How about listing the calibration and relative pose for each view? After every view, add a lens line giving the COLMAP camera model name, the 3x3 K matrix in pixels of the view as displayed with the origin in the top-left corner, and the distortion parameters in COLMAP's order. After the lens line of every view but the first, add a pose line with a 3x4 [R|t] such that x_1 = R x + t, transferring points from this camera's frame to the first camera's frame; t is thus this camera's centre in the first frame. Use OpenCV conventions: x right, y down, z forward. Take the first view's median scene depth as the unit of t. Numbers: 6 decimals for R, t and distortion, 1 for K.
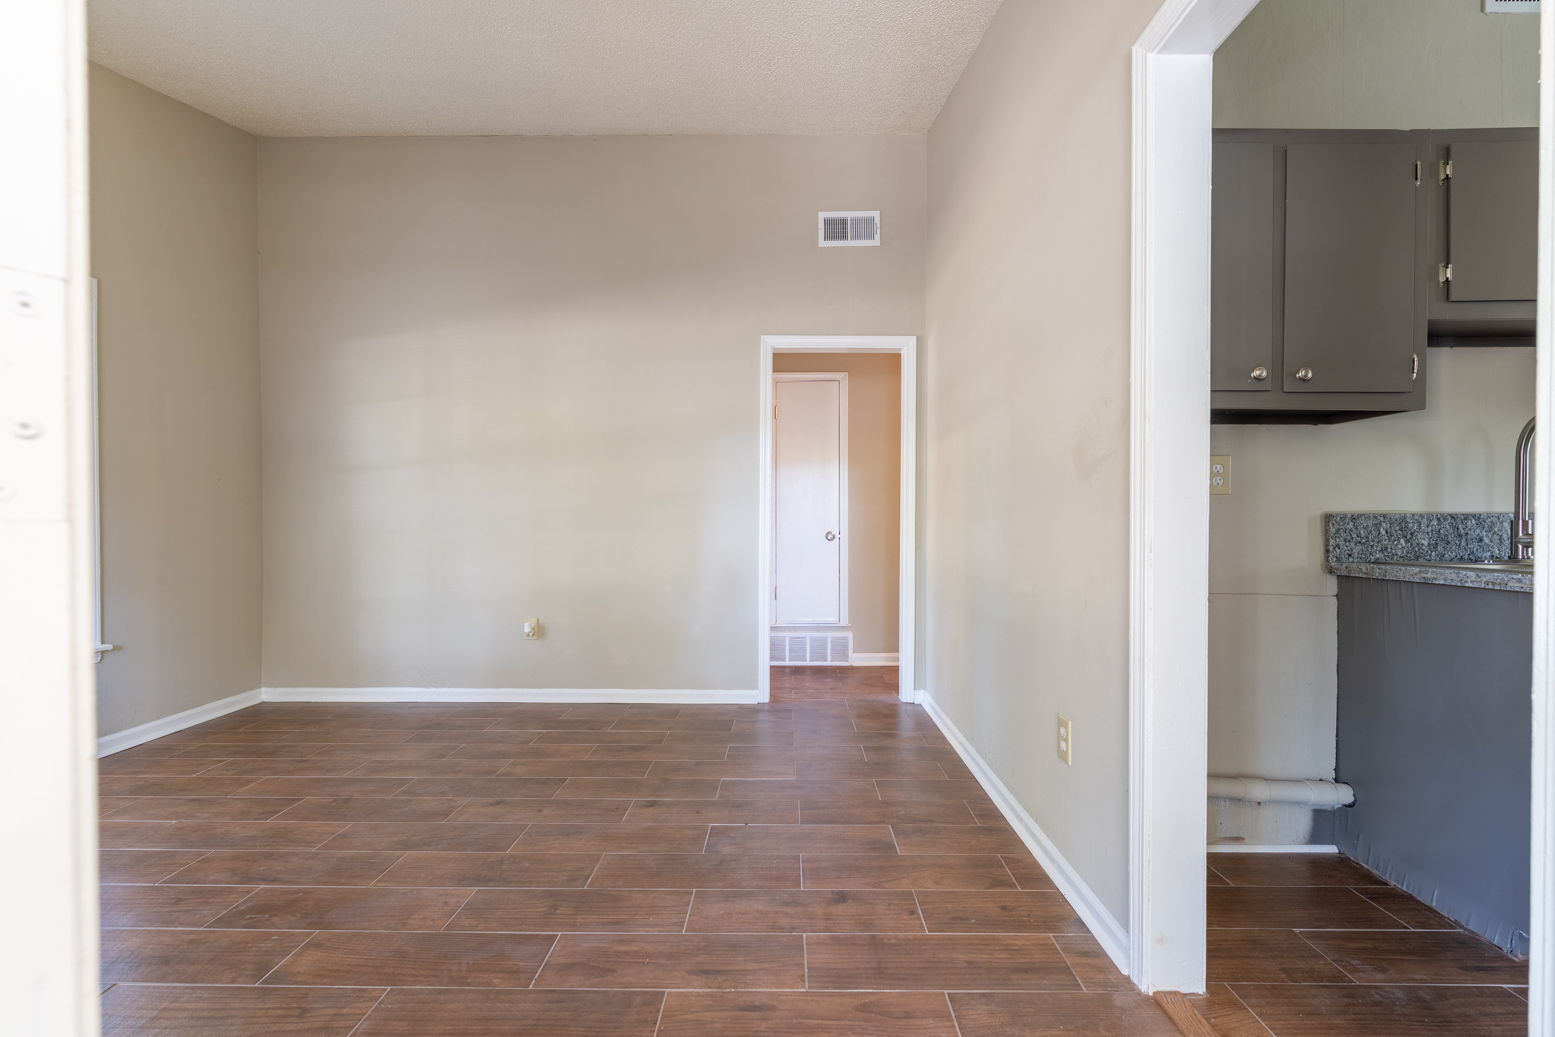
lens RADIAL K [[682.9, 0, 783.0], [0, 682.9, 527.1], [0, 0, 1]] dist [0.000727, -0.000443]
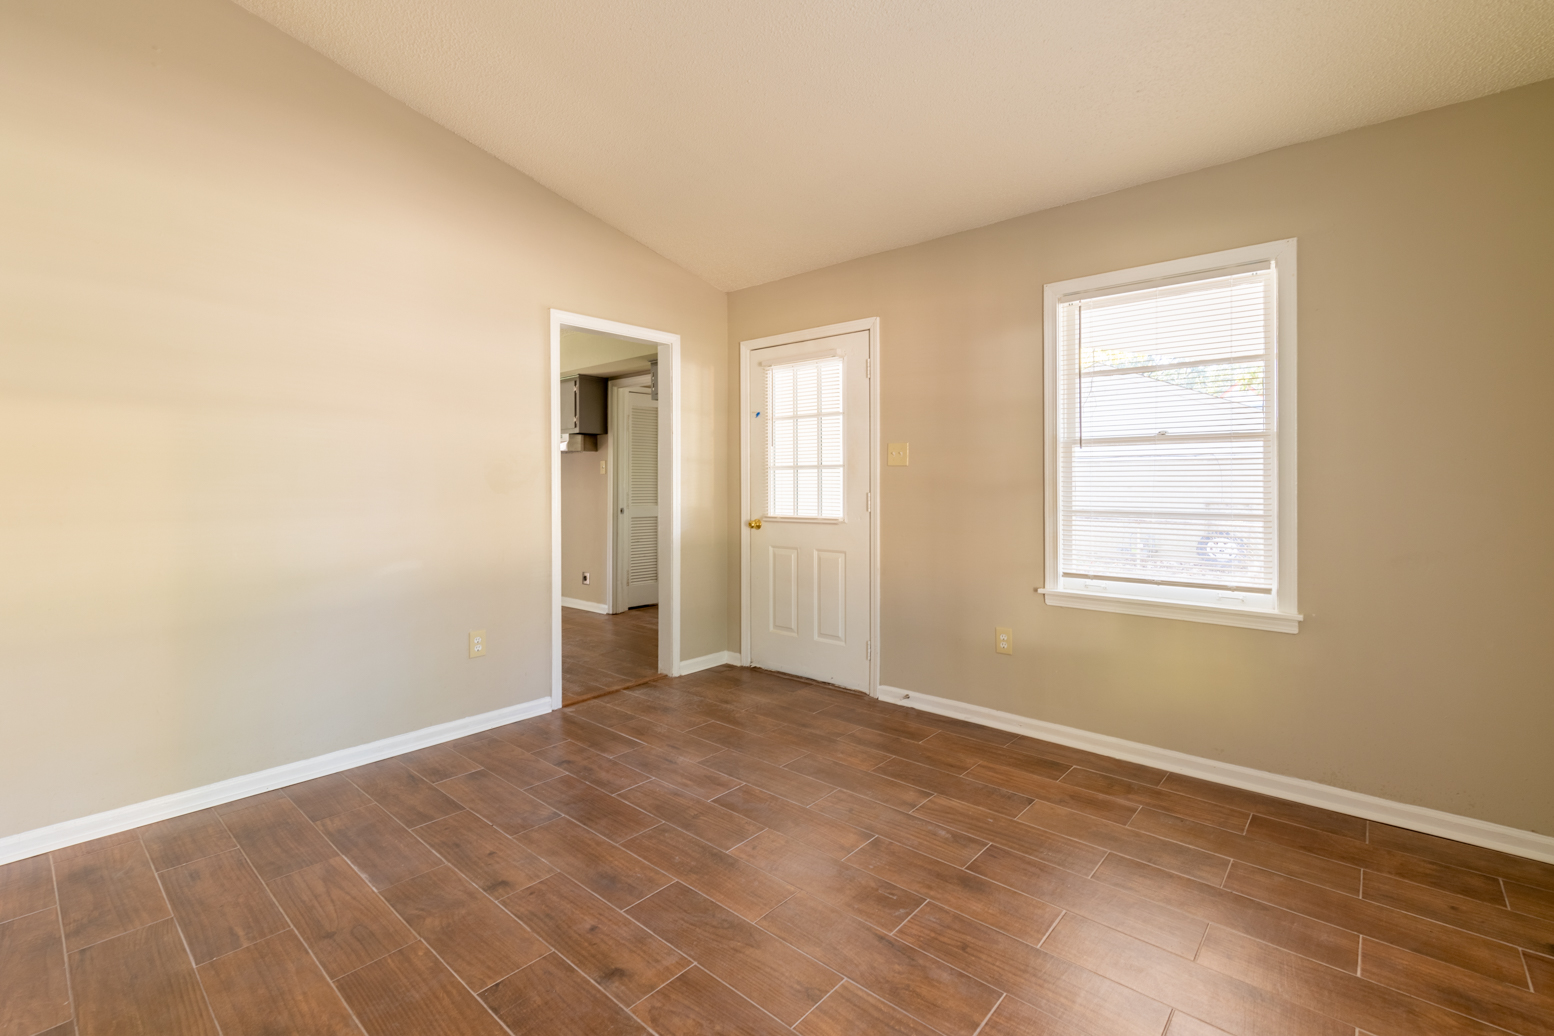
lens RADIAL K [[685.6, 0, 774.0], [0, 685.6, 488.6], [0, 0, 1]] dist [0.000557, -0.000087]
pose [[-0.759198, -0.004114, 0.650847, -0.799989], [0.004058, 0.999931, 0.011054, -0.058073], [-0.650848, 0.011033, -0.759128, 1.158299]]
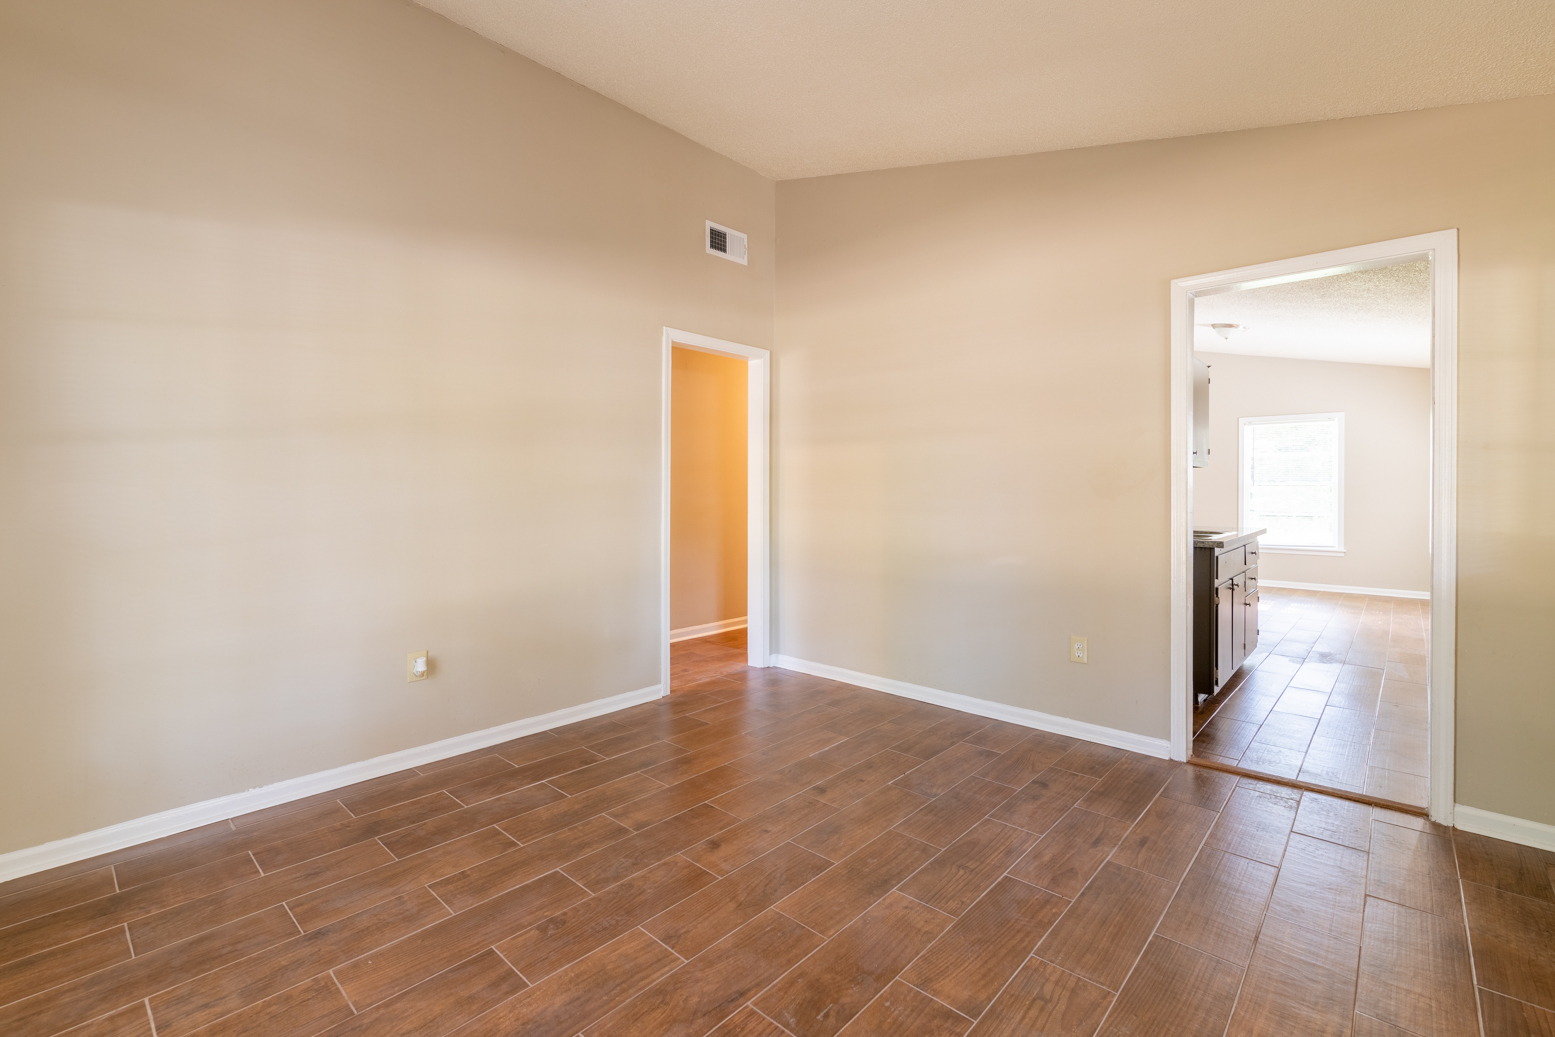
lens RADIAL K [[686.1, 0, 774.5], [0, 686.1, 489.1], [0, 0, 1]] dist [0.000557, -0.000087]
pose [[0.665888, 0.001772, 0.746049, -0.867911], [0.000662, 0.999995, -0.002965, -0.053243], [-0.746051, 0.002468, 0.665884, 0.277337]]
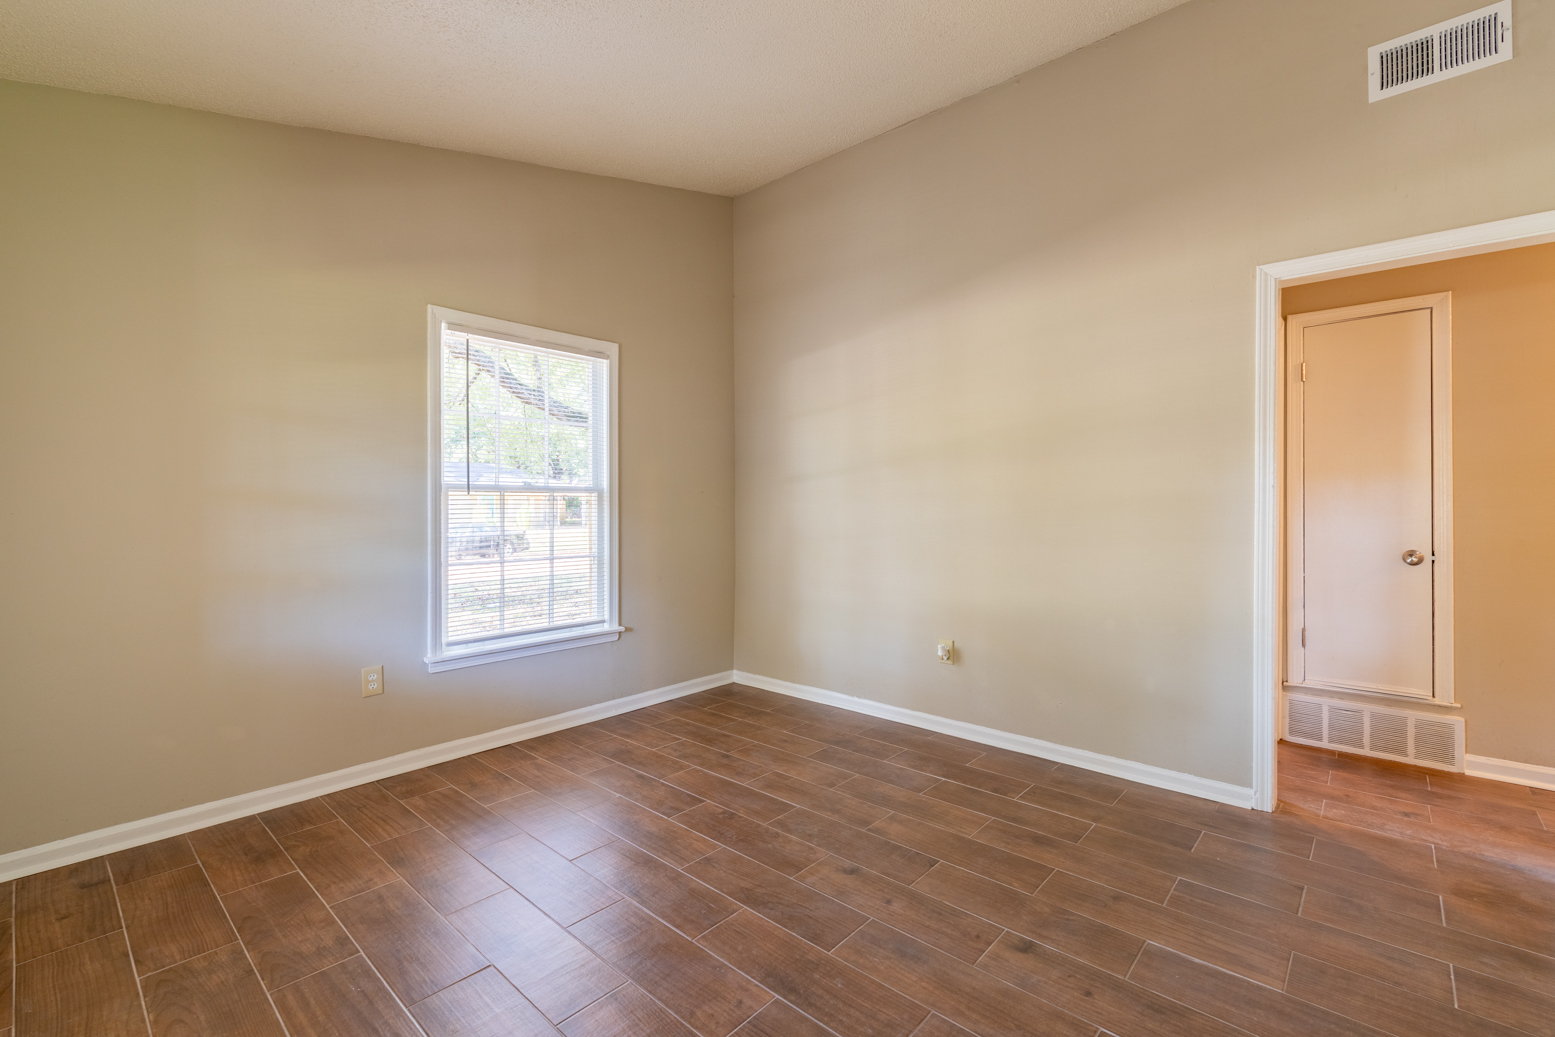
lens RADIAL K [[684.2, 0, 773.7], [0, 684.2, 502.4], [0, 0, 1]] dist [0.000731, 0.000072]
pose [[0.749332, -0.003450, -0.662185, 0.075290], [-0.001804, 0.999972, -0.007252, -0.052668], [0.662192, 0.006629, 0.749305, 0.225347]]
